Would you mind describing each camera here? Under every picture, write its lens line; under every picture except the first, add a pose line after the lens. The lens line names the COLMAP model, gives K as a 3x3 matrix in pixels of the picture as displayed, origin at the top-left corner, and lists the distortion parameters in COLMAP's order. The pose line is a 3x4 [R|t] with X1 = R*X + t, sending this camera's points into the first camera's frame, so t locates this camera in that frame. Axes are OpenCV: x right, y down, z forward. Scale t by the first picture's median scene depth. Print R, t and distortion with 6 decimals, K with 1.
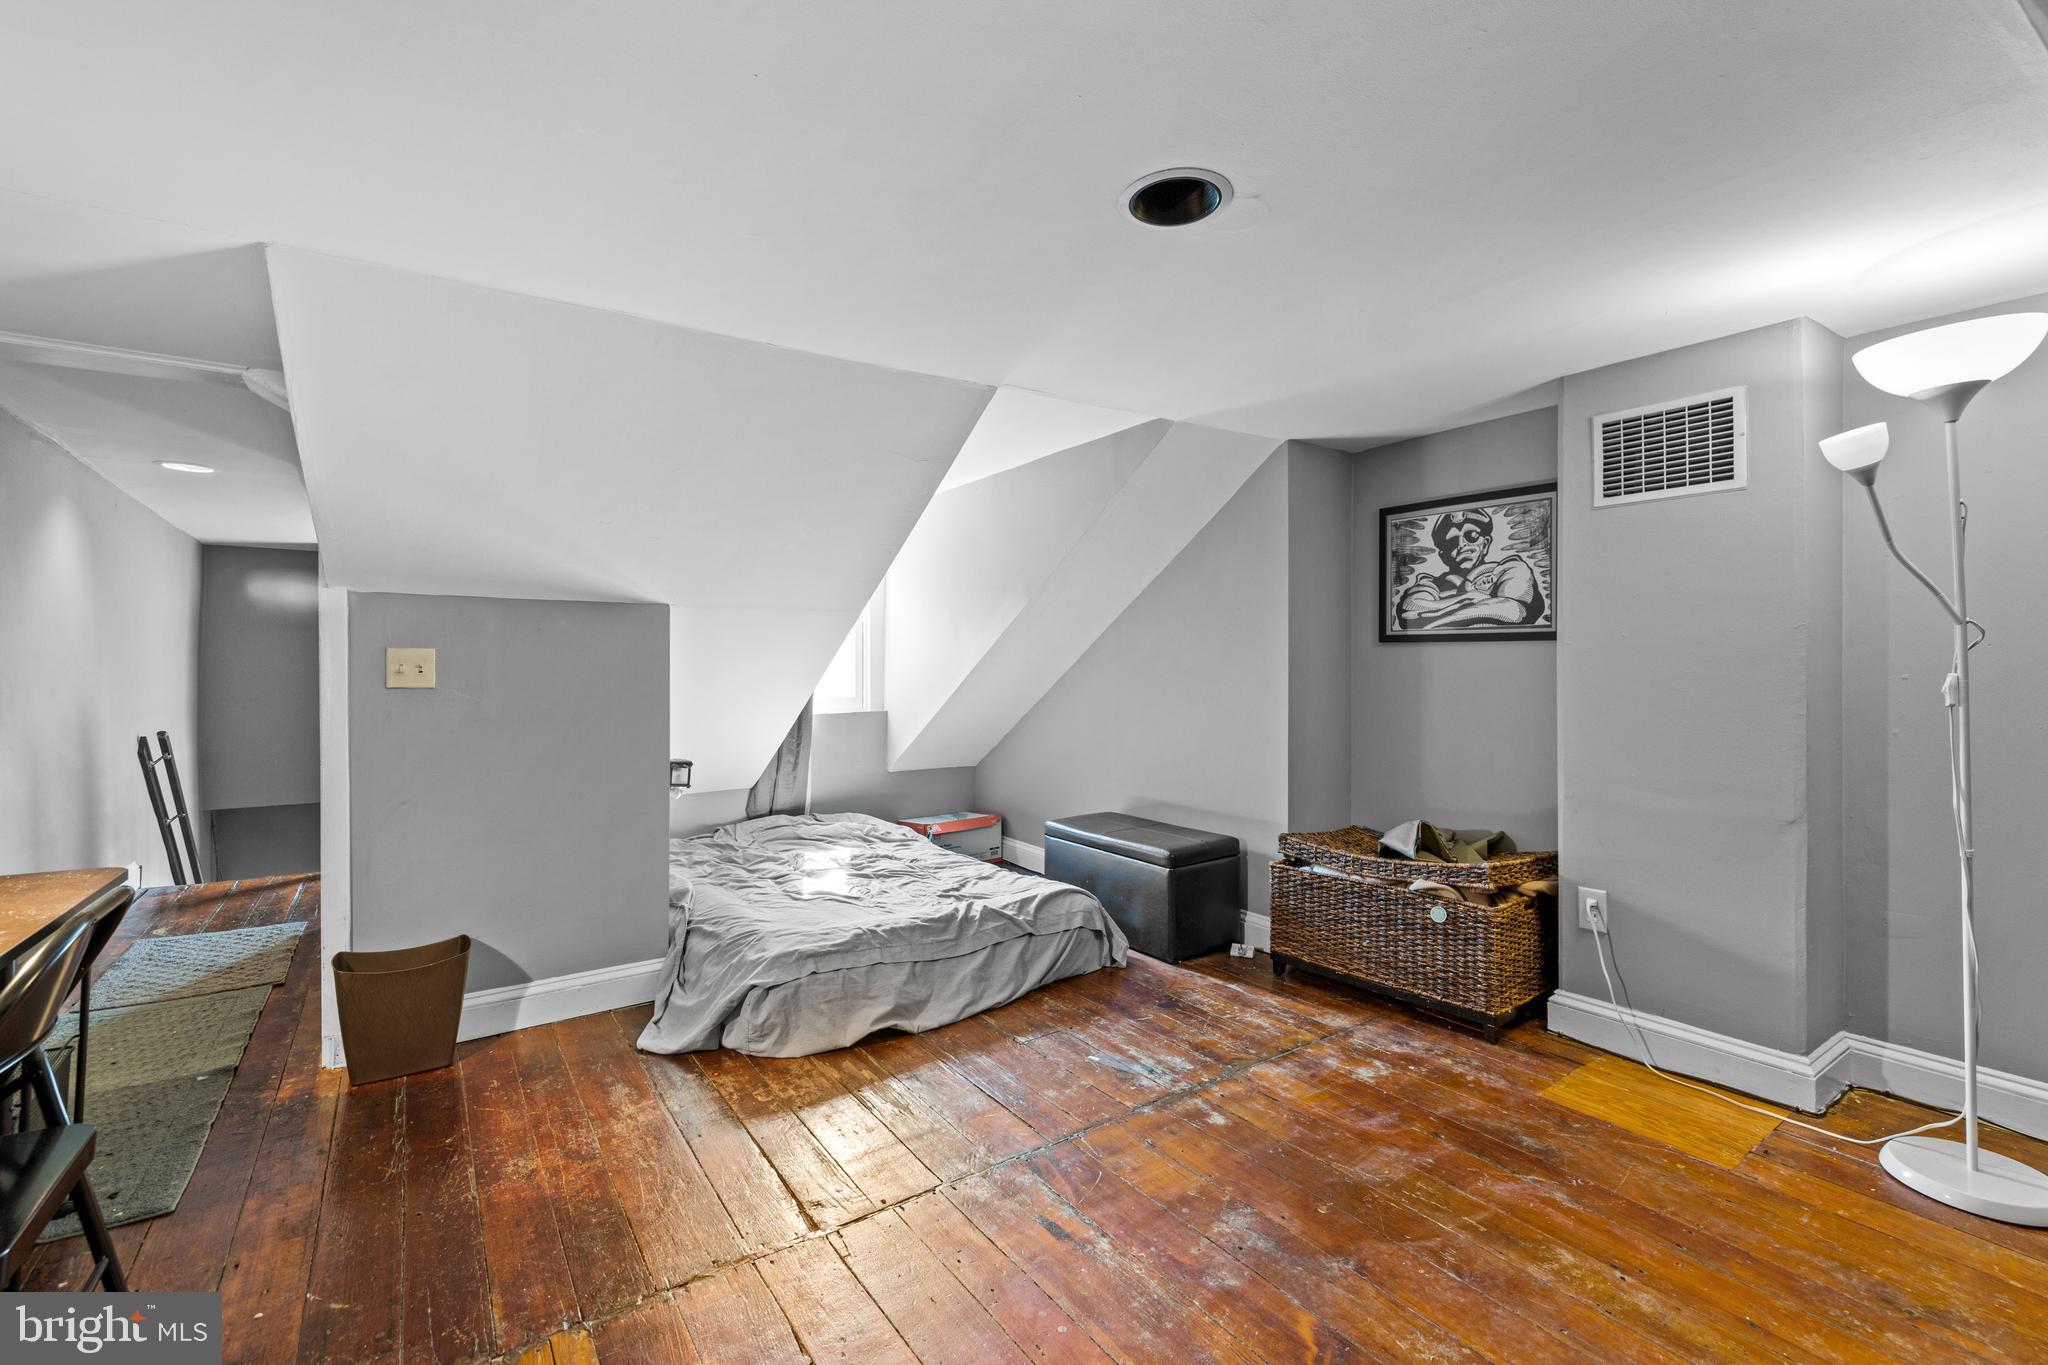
lens RADIAL K [[866.8, 0, 1023.8], [0, 866.8, 662.0], [0, 0, 1]] dist [0.002854, 0.000644]
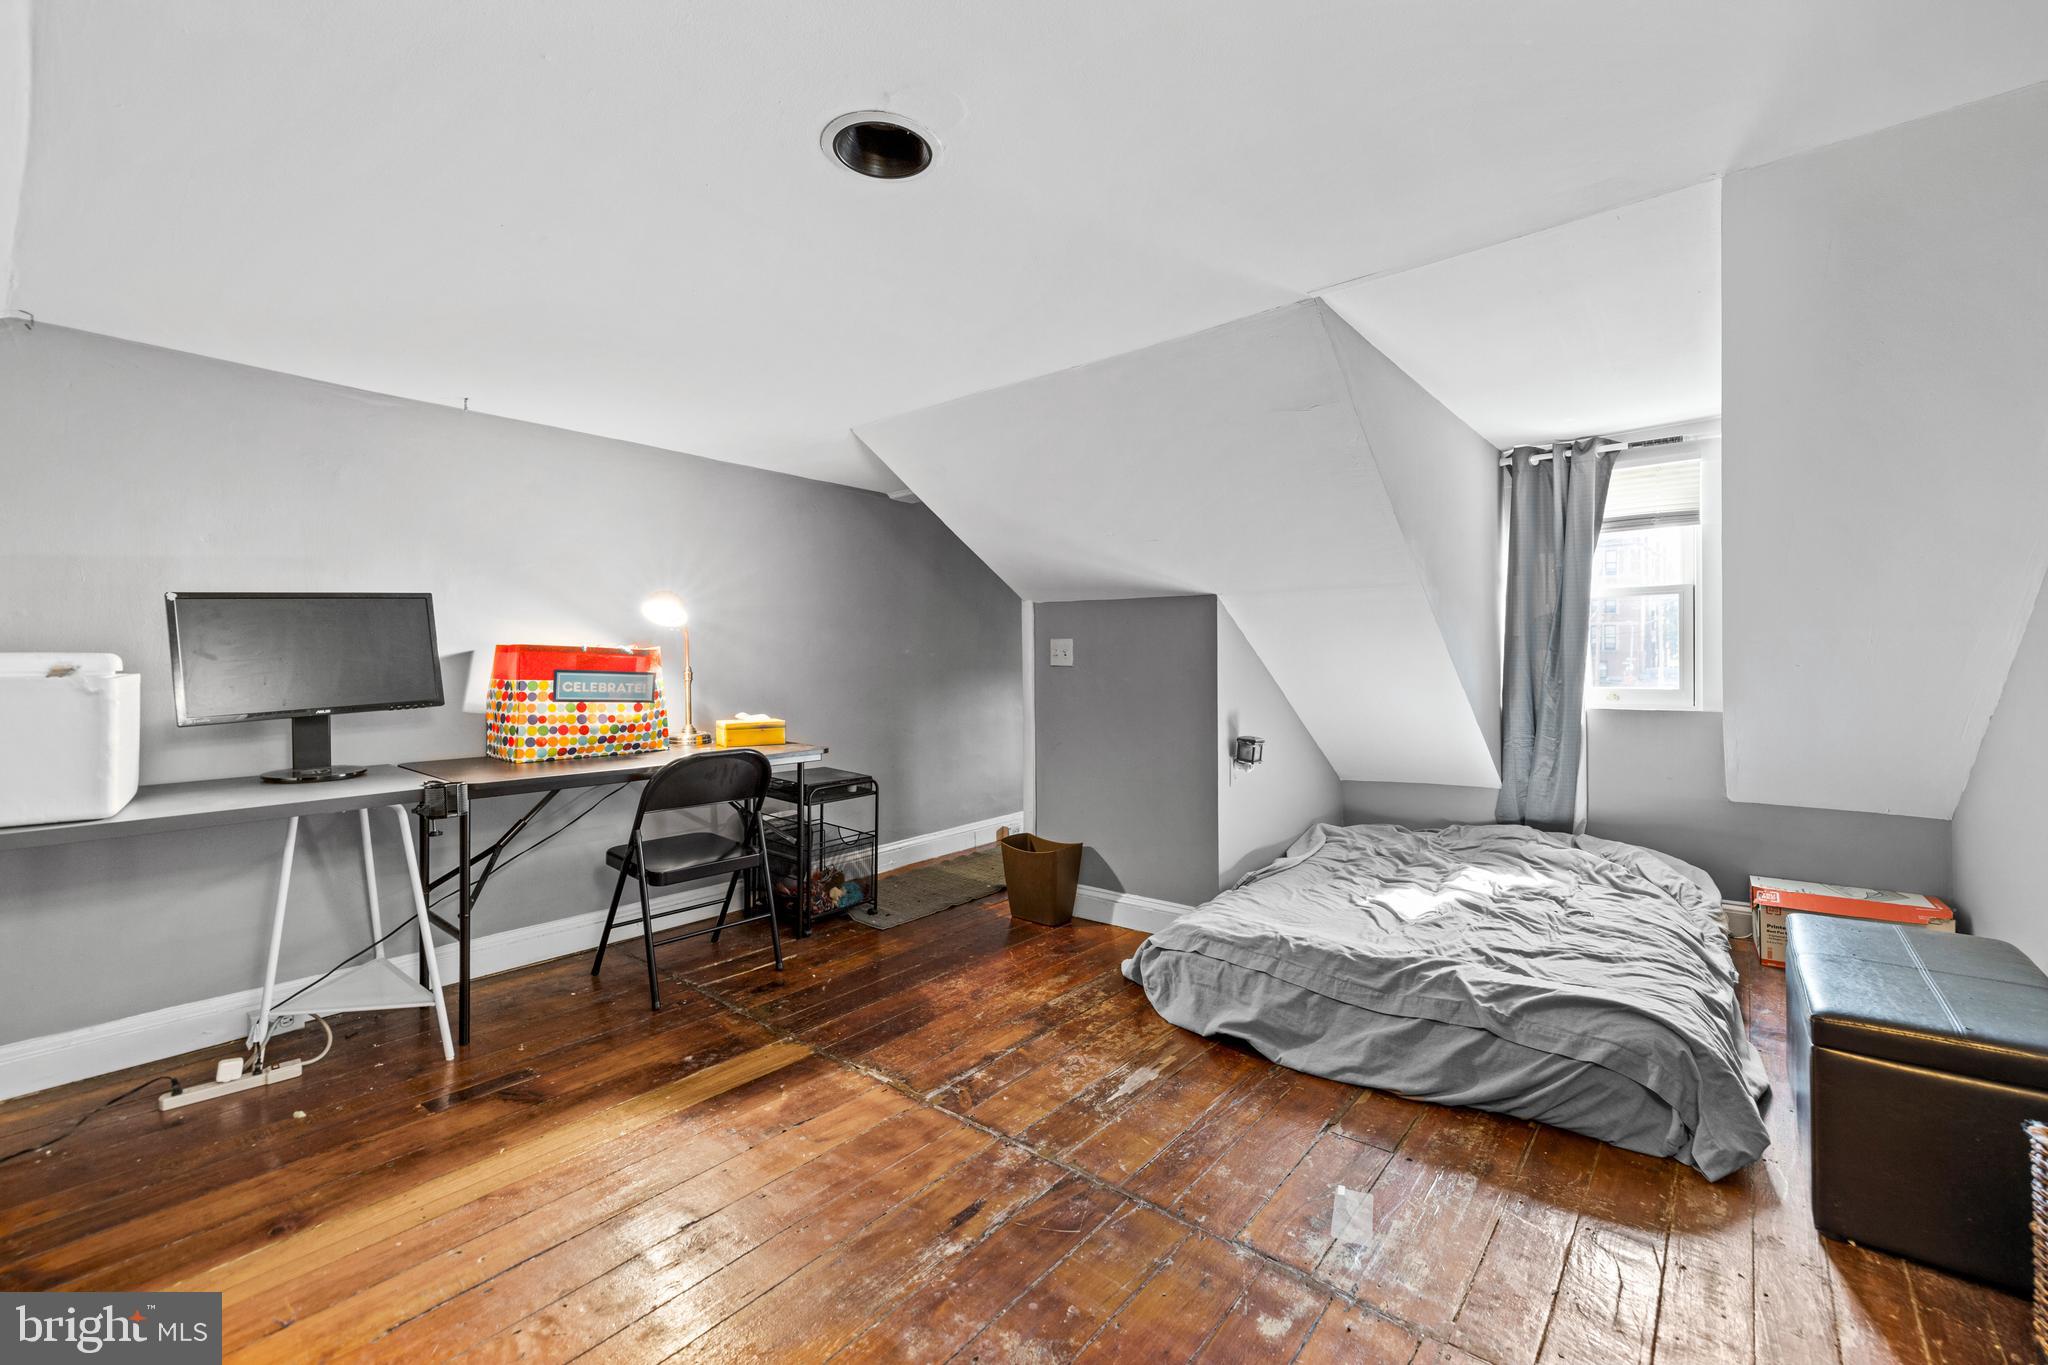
lens RADIAL K [[866.8, 0, 1023.8], [0, 866.8, 662.0], [0, 0, 1]] dist [0.002854, 0.000644]
pose [[0.270495, 0.008153, -0.962687, 0.658505], [0.014408, 0.999818, 0.012516, 0.003095], [0.962613, -0.017256, 0.270329, 0.522172]]
